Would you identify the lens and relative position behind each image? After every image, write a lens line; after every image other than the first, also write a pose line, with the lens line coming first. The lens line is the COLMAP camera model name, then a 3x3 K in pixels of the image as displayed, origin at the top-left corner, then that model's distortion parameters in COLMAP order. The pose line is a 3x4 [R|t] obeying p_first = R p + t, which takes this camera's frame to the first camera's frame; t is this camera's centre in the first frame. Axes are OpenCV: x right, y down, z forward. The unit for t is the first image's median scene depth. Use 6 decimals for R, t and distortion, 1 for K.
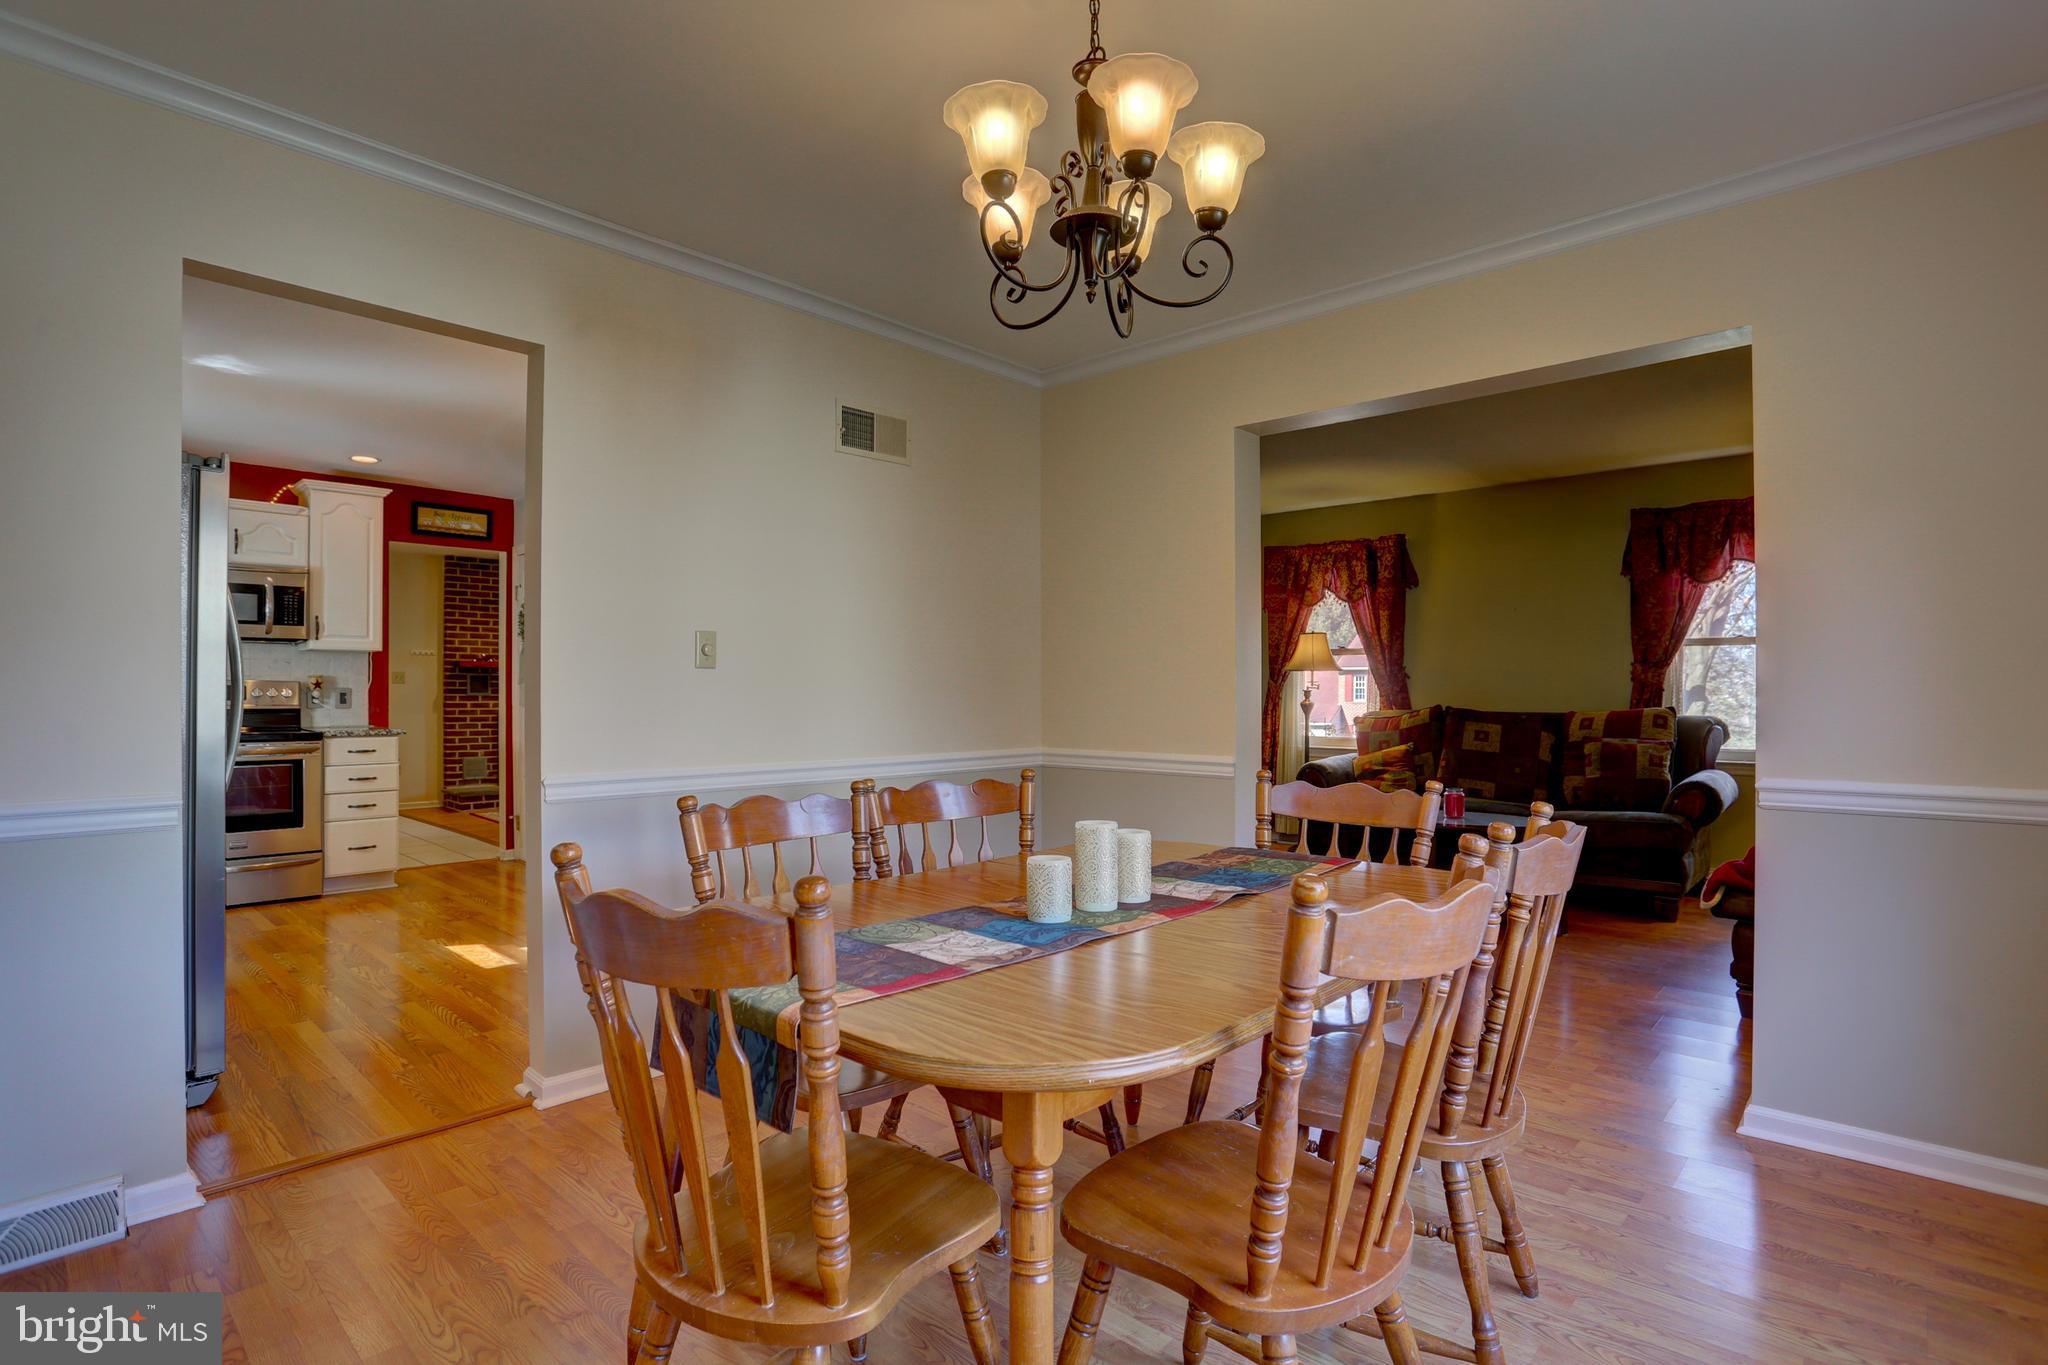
lens RADIAL K [[998.8, 0, 1018.6], [0, 998.8, 688.7], [0, 0, 1]] dist [-0.102180, 0.051538]
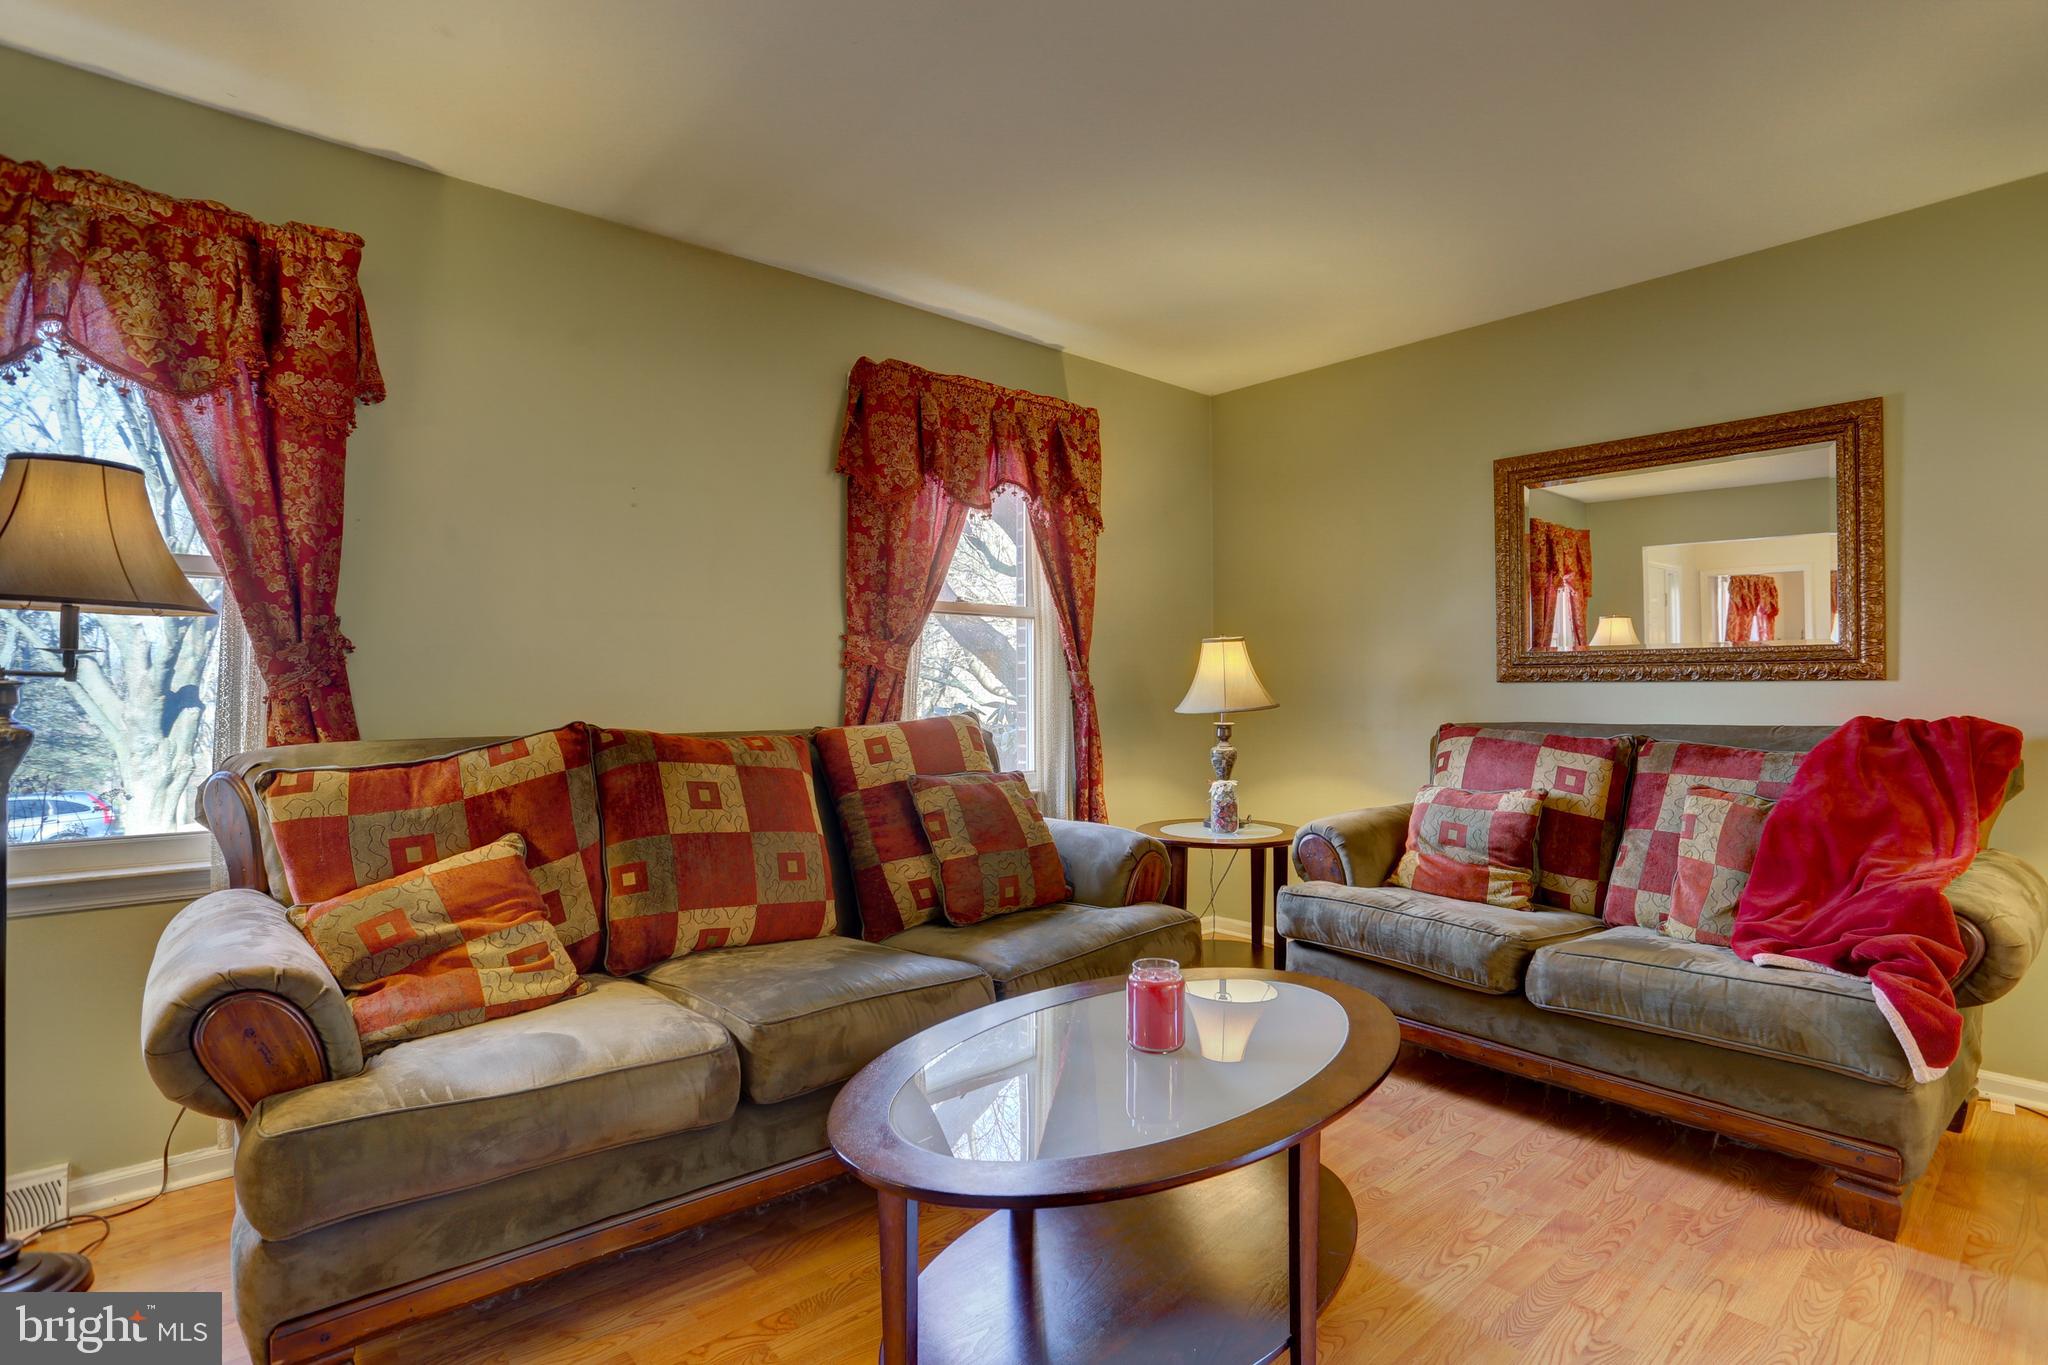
lens RADIAL K [[1003.6, 0, 1024.0], [0, 1003.6, 682.5], [0, 0, 1]] dist [-0.074976, 0.033826]
pose [[0.094242, 0.006476, 0.995528, 0.078111], [0.000769, 0.999978, -0.006578, 0.004425], [-0.995549, 0.001385, 0.094235, 0.851090]]
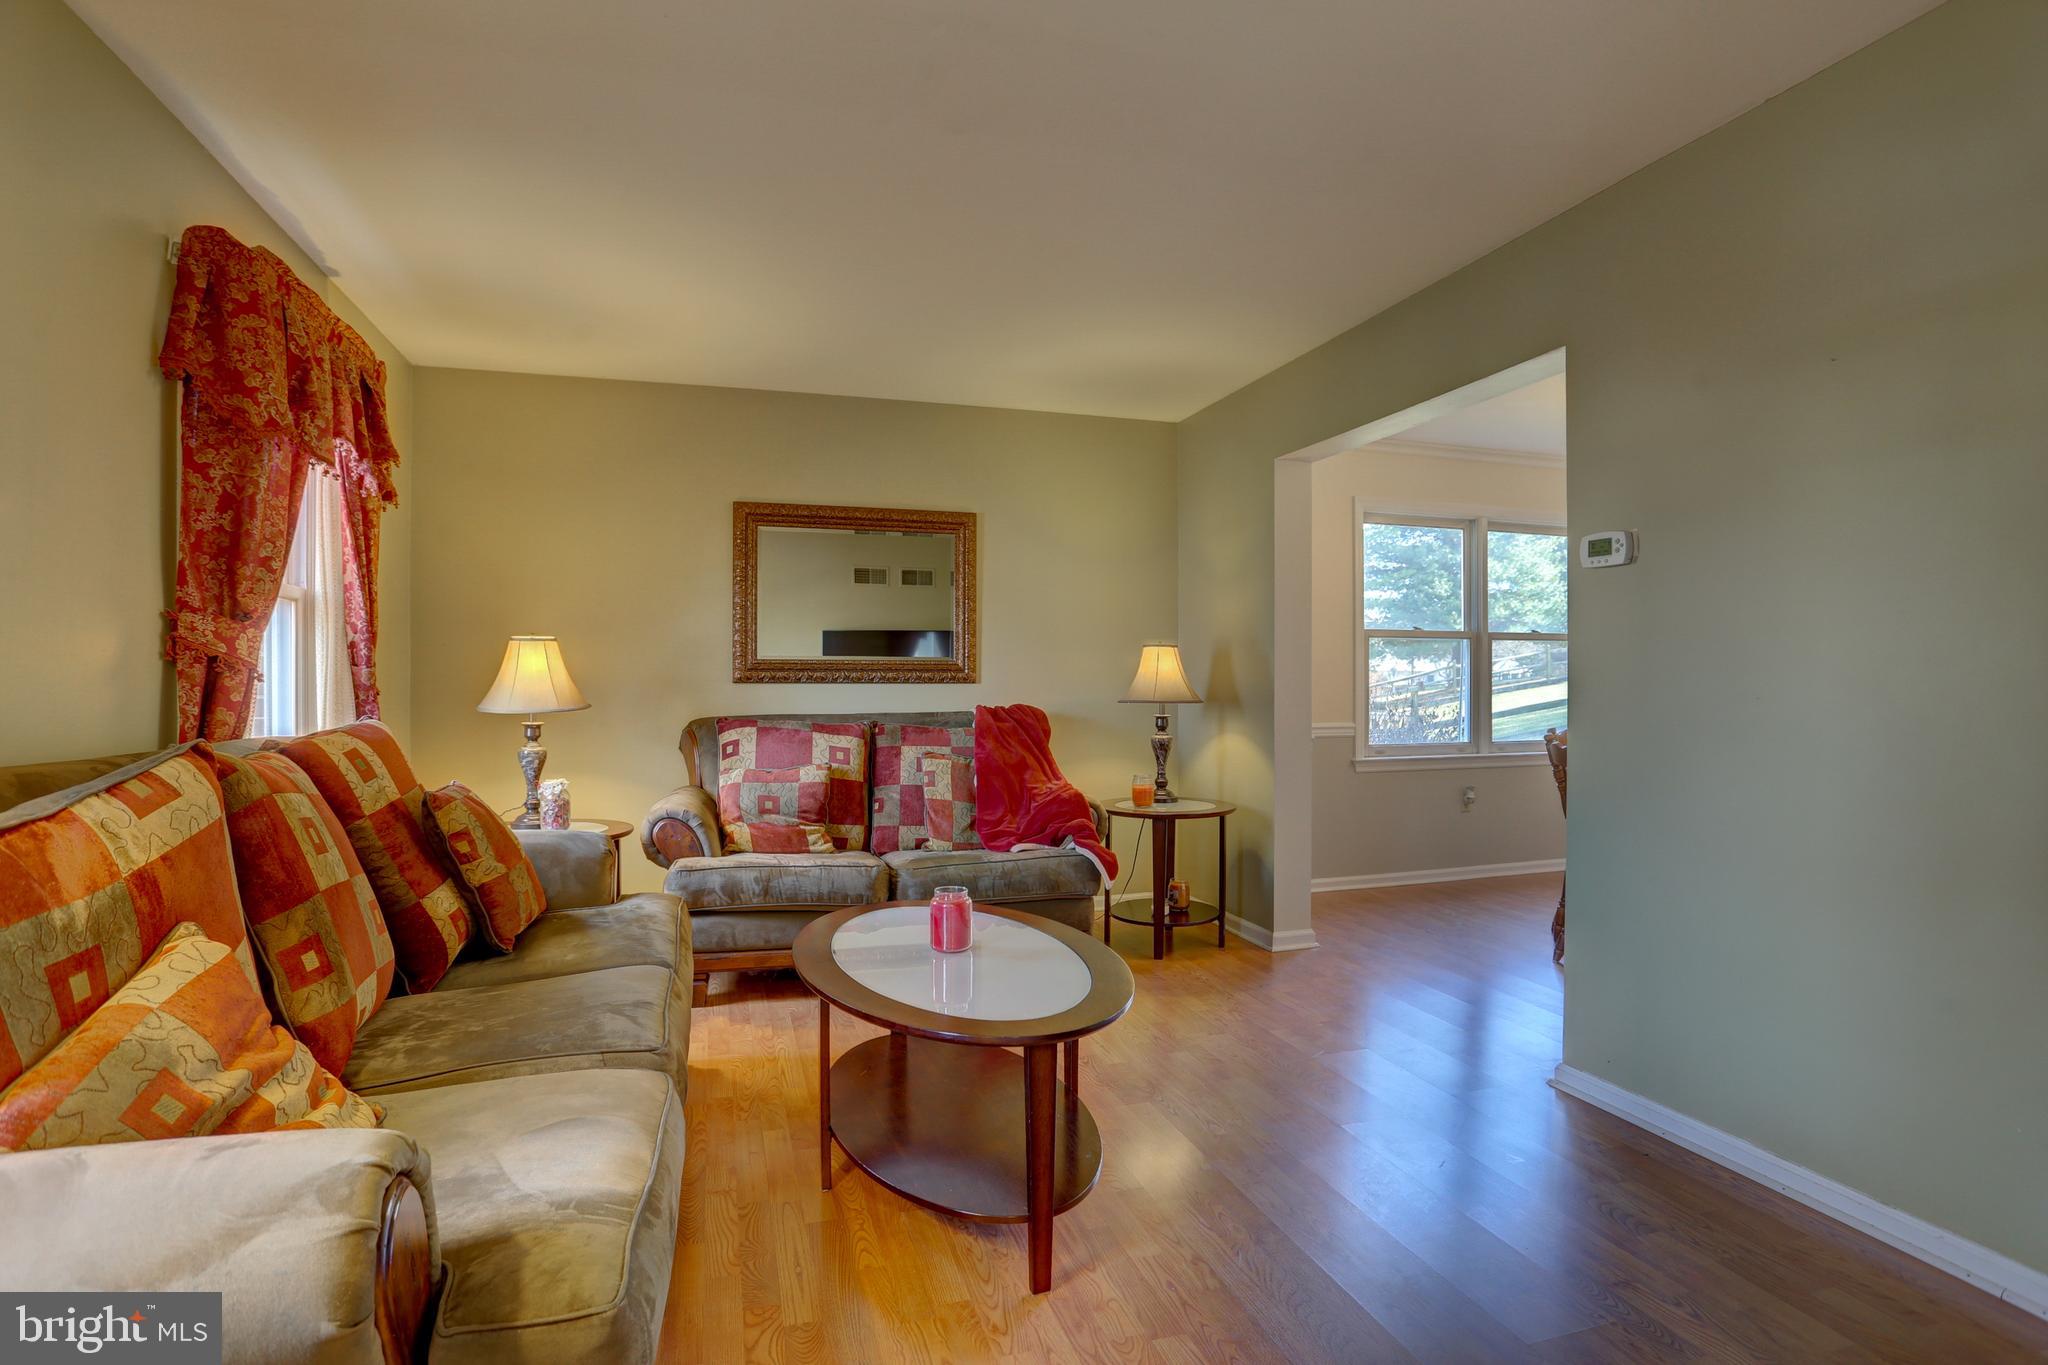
lens RADIAL K [[1012.0, 0, 1009.0], [0, 1012.0, 693.4], [0, 0, 1]] dist [-0.079045, 0.034437]
pose [[-0.864661, -0.003024, 0.502347, 0.150704], [-0.000181, 0.999984, 0.005709, 0.003957], [-0.502356, 0.004846, -0.864647, 1.178107]]
